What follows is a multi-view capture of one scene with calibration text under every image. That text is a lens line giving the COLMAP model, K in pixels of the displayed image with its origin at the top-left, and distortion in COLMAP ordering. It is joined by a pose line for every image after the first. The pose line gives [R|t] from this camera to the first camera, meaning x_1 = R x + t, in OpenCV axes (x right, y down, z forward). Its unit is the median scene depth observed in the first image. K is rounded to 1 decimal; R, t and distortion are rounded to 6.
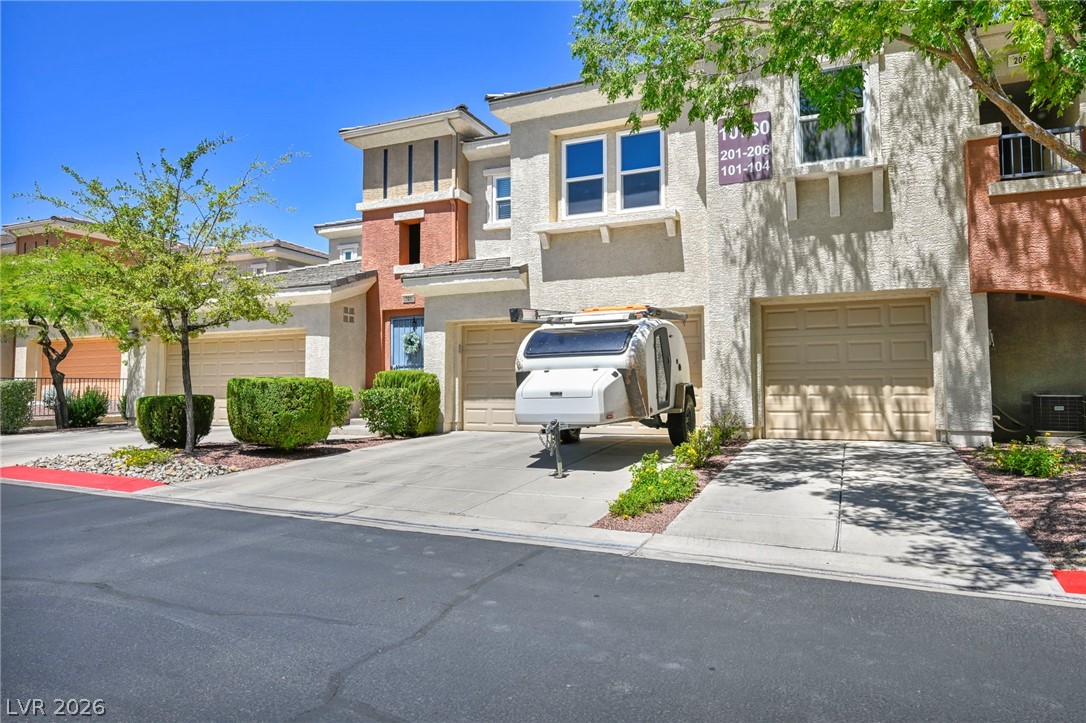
lens RADIAL K [[634.6, 0, 543.0], [0, 634.6, 361.5], [0, 0, 1]] dist [0.000048, 0.000593]
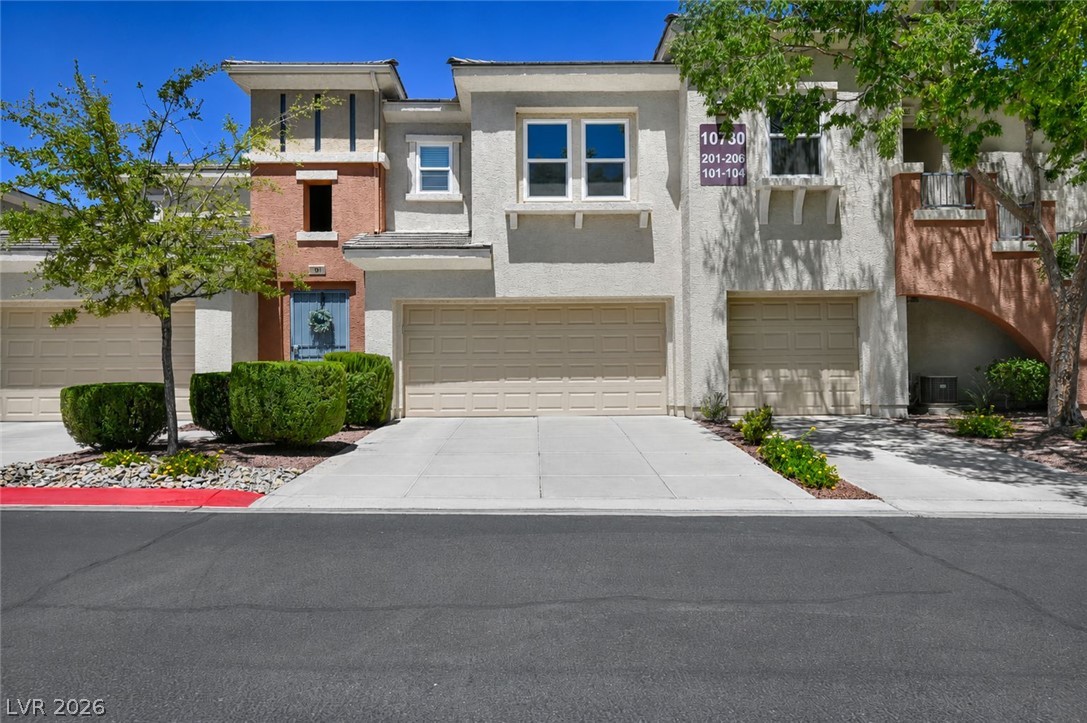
lens RADIAL K [[645.2, 0, 548.2], [0, 645.2, 365.3], [0, 0, 1]] dist [0.000235, -0.000269]
pose [[0.923114, -0.000097, 0.384528, -0.329846], [-0.014197, 0.999310, 0.034335, -0.003251], [-0.384265, -0.037154, 0.922475, 0.056432]]
